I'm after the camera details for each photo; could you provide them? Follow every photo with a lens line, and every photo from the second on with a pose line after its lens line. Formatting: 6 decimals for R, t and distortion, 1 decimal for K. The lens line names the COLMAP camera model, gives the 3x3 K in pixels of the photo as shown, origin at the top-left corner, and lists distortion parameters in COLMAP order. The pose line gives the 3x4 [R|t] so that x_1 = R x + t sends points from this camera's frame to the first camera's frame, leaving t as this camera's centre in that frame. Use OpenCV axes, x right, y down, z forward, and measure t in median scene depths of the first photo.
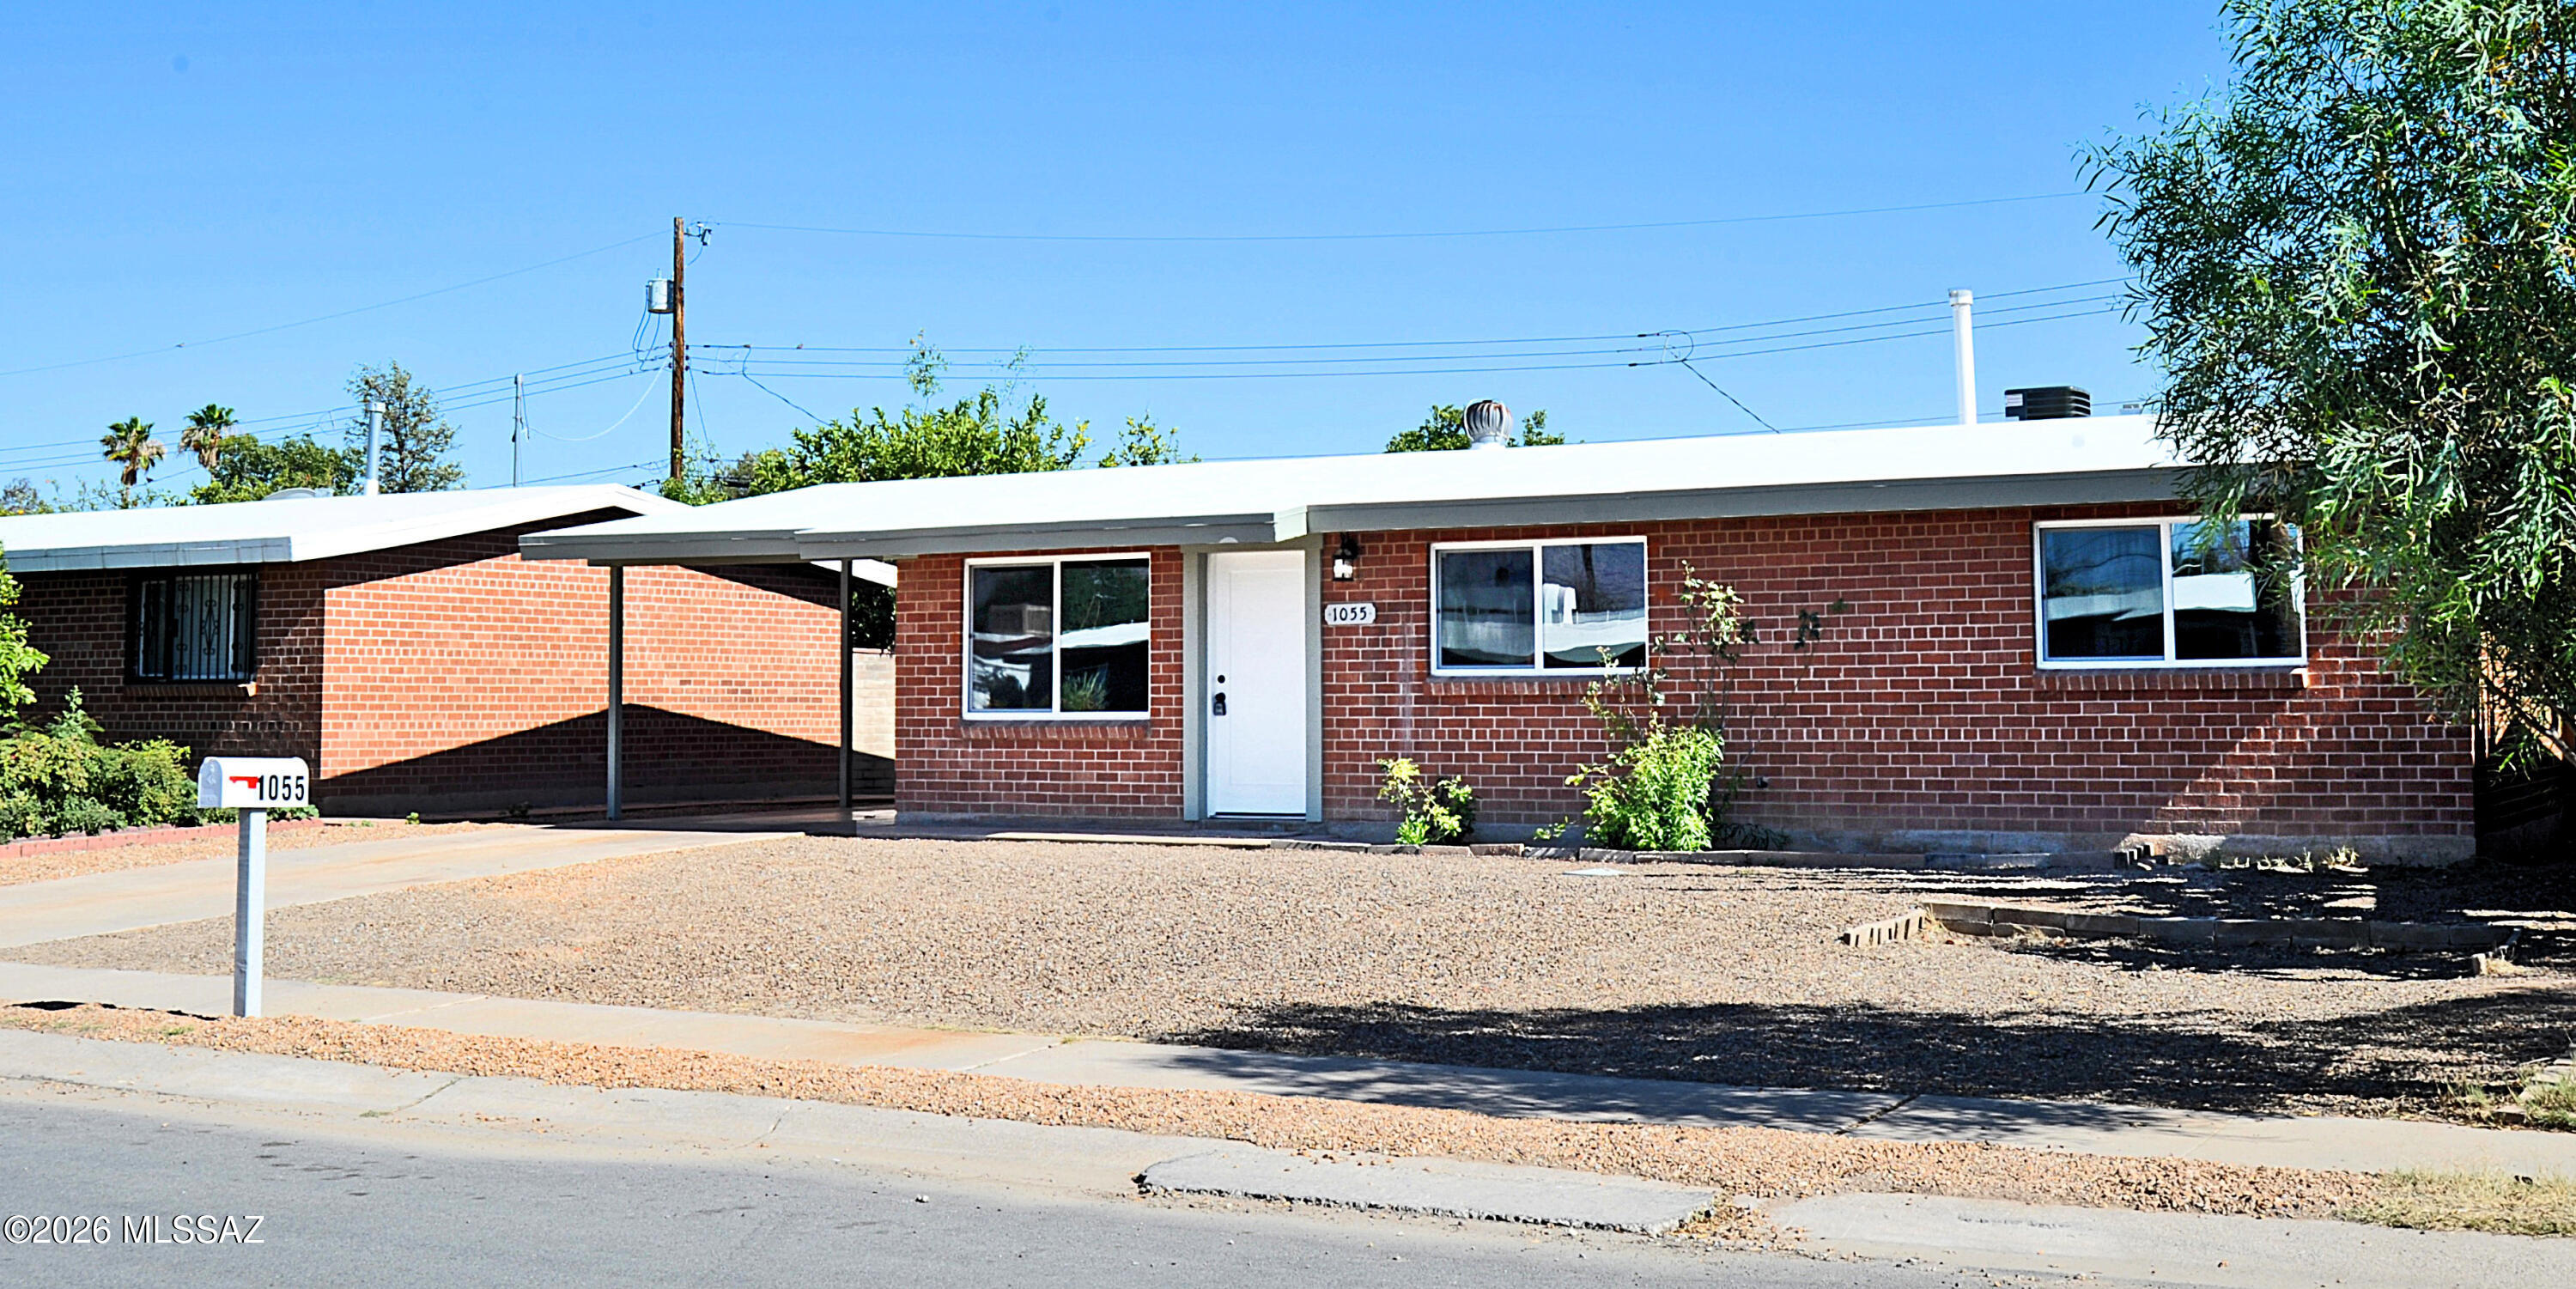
lens RADIAL K [[2943.0, 0, 1288.0], [0, 2943.0, 644.5], [0, 0, 1]] dist [0.001862, -0.010215]
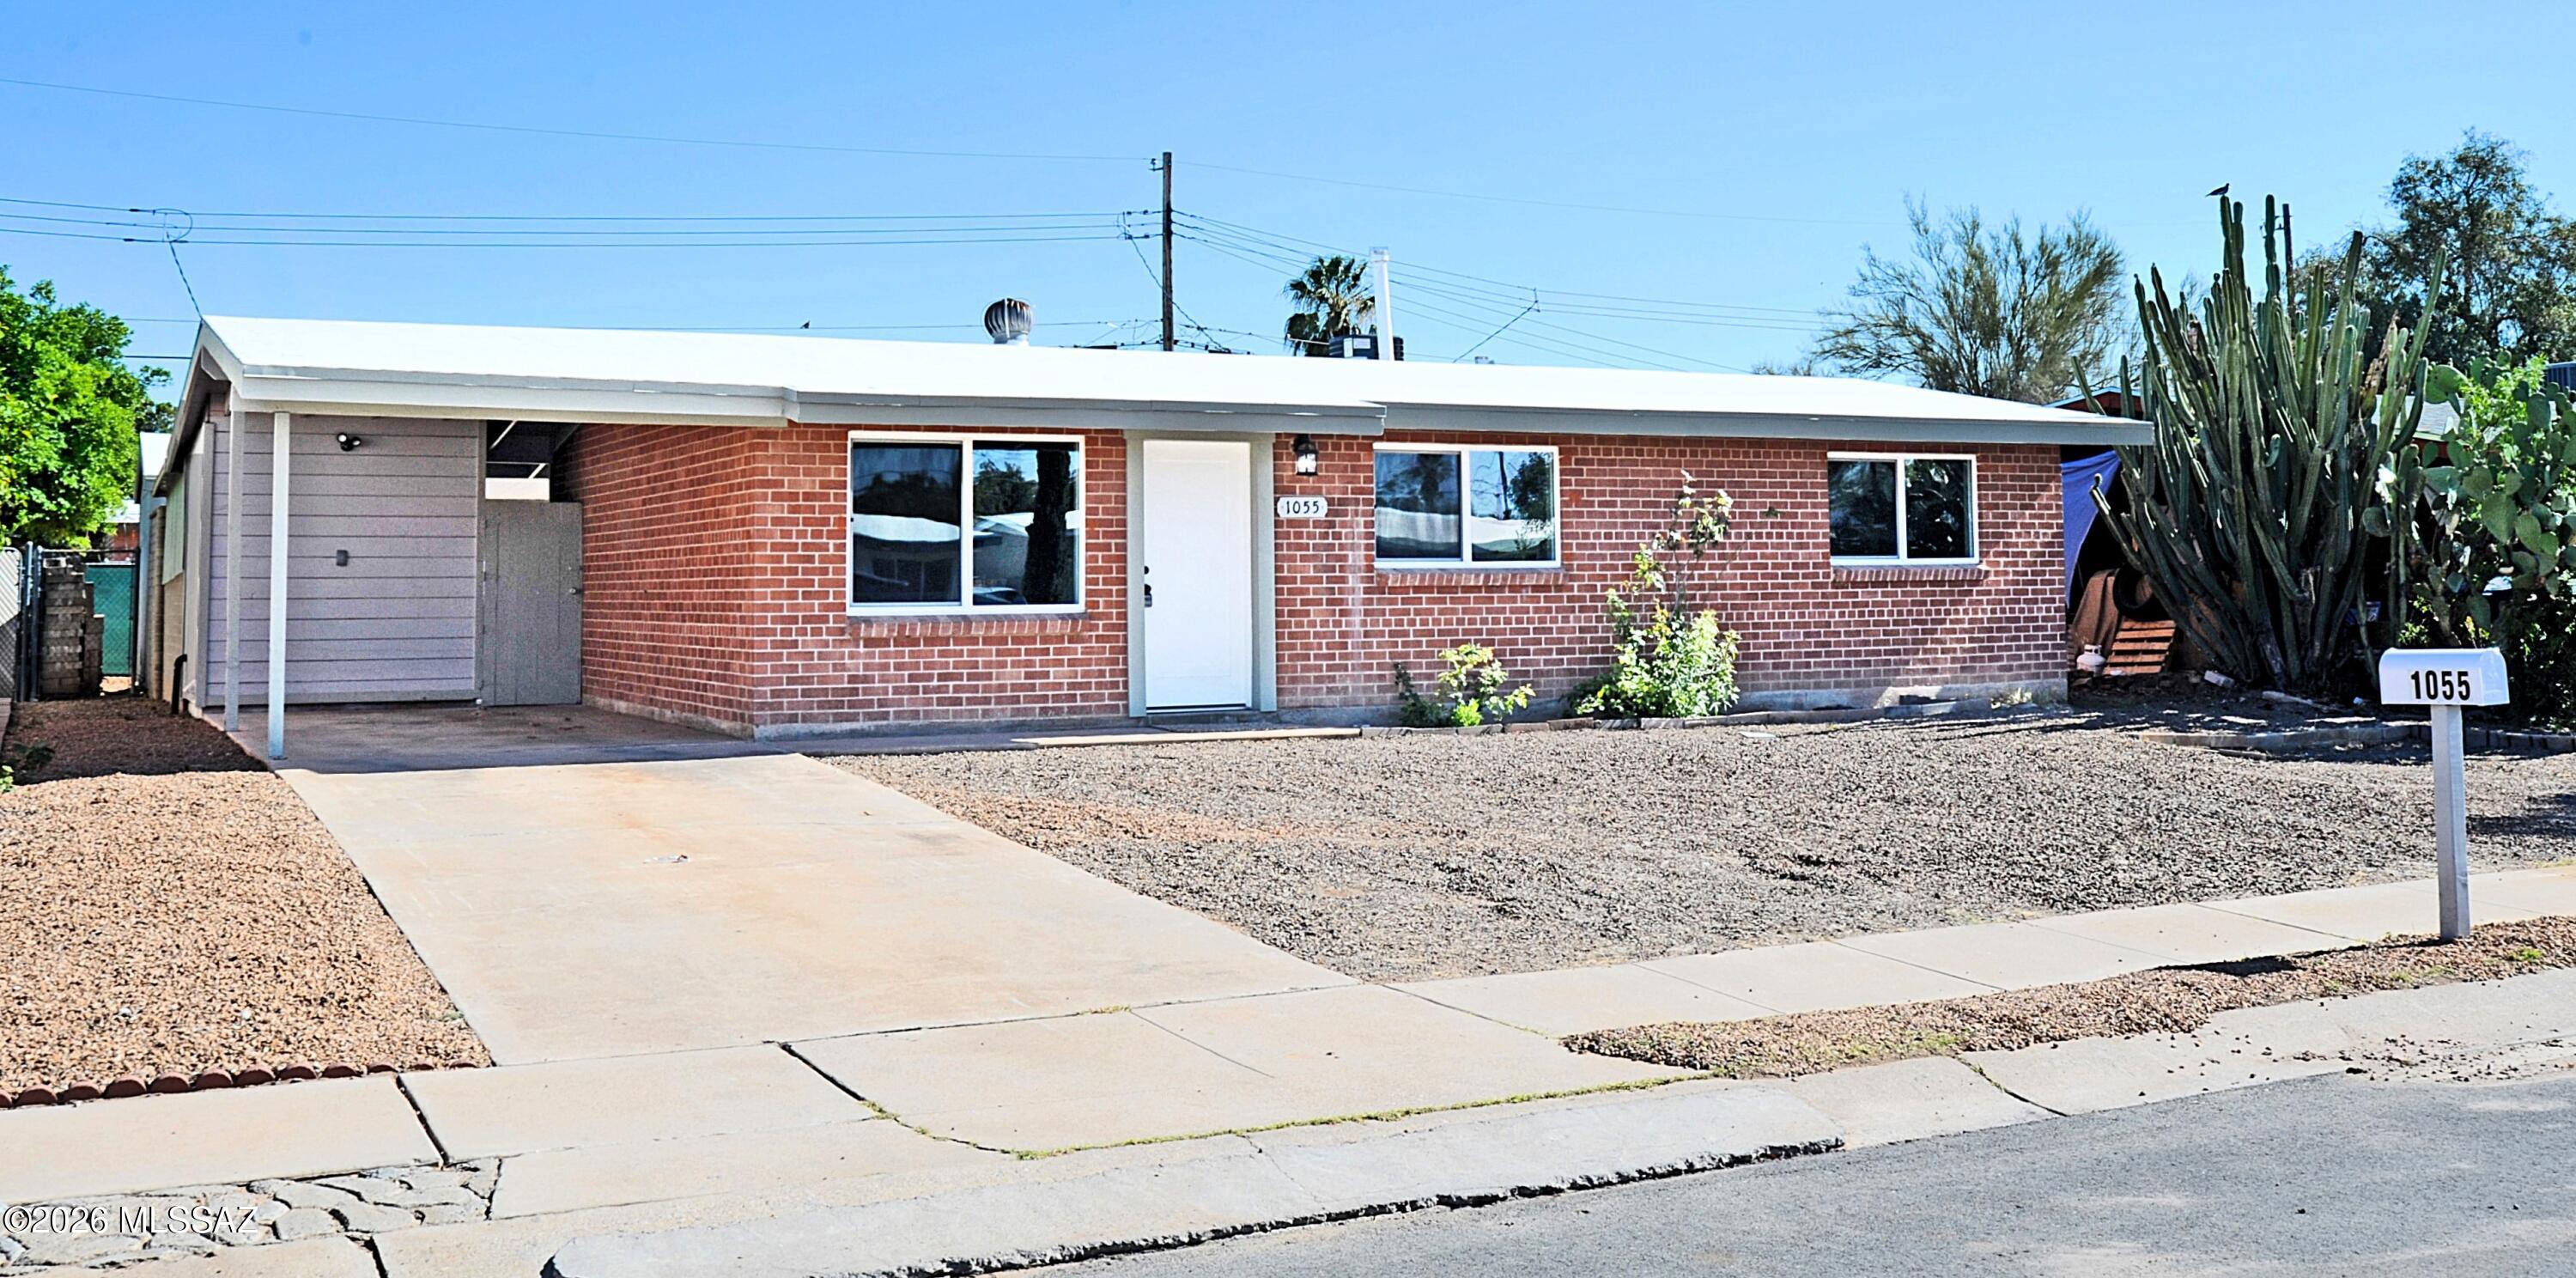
lens RADIAL K [[2442.1, 0, 1293.2], [0, 2442.1, 557.3], [0, 0, 1]] dist [0.017333, 0.010417]
pose [[0.548378, 0.008904, 0.836183, -0.700980], [-0.011347, 0.999930, -0.003206, 0.009989], [-0.836153, -0.007730, 0.548441, 0.538423]]
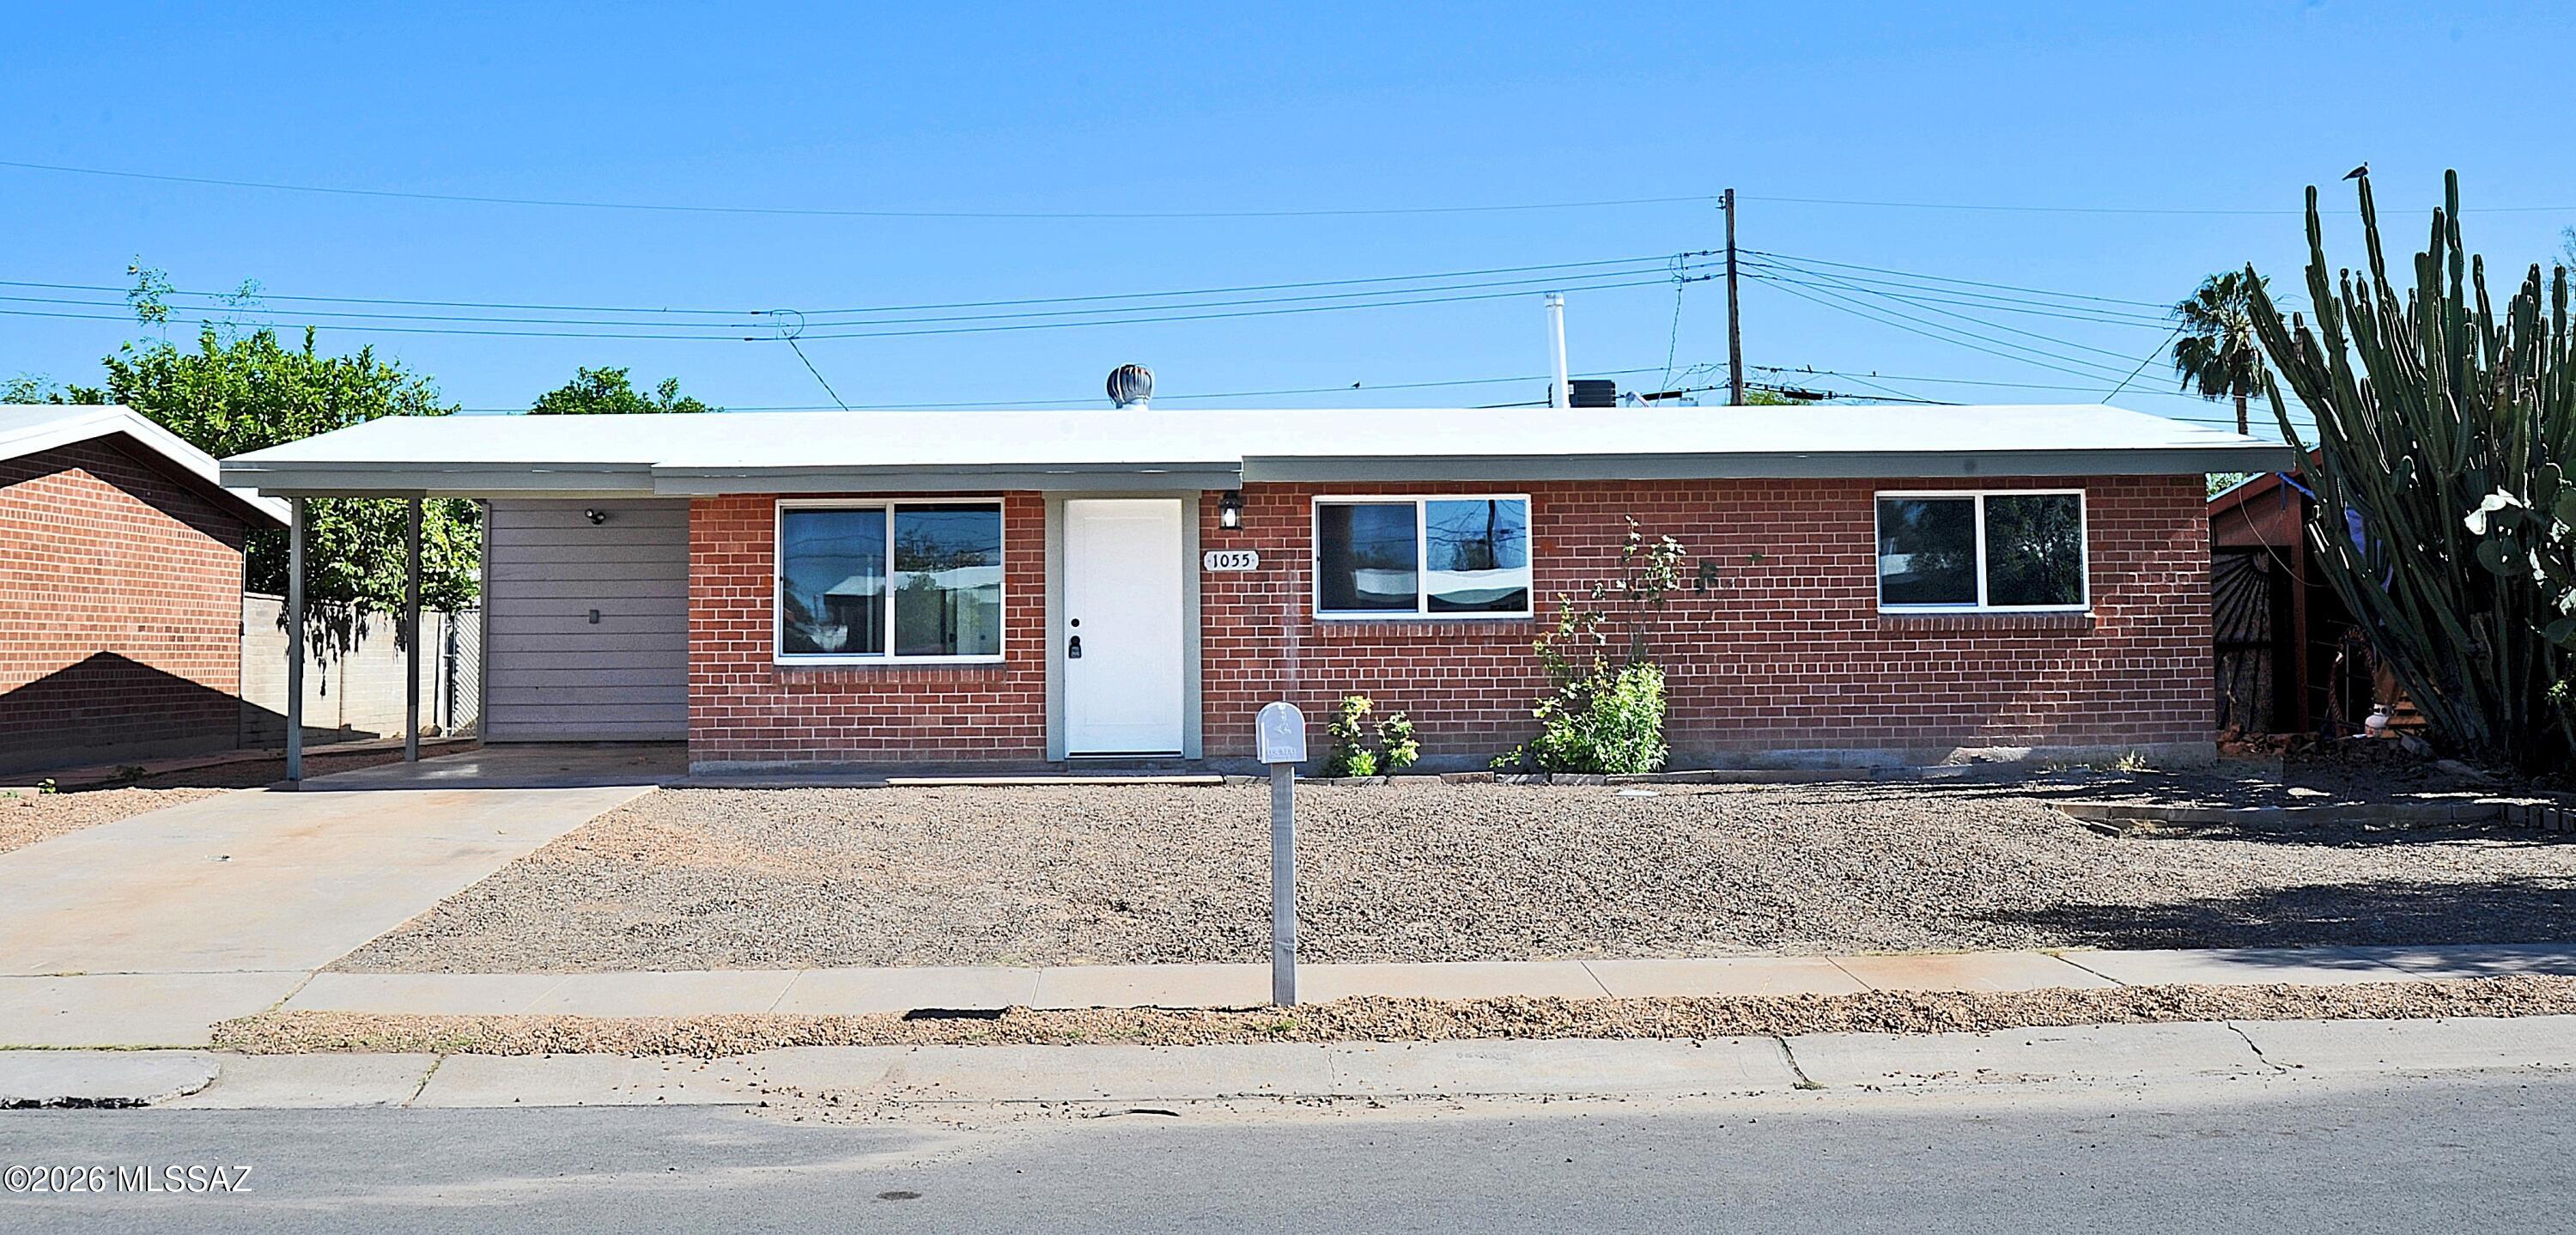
lens RADIAL K [[2534.8, 0, 1288.0], [0, 2534.8, 617.5], [0, 0, 1]] dist [-0.003479, -0.005302]
pose [[0.850643, 0.002813, 0.525737, -0.442723], [-0.004814, 0.999985, 0.002438, 0.007739], [-0.525722, -0.004605, 0.850644, 0.218627]]
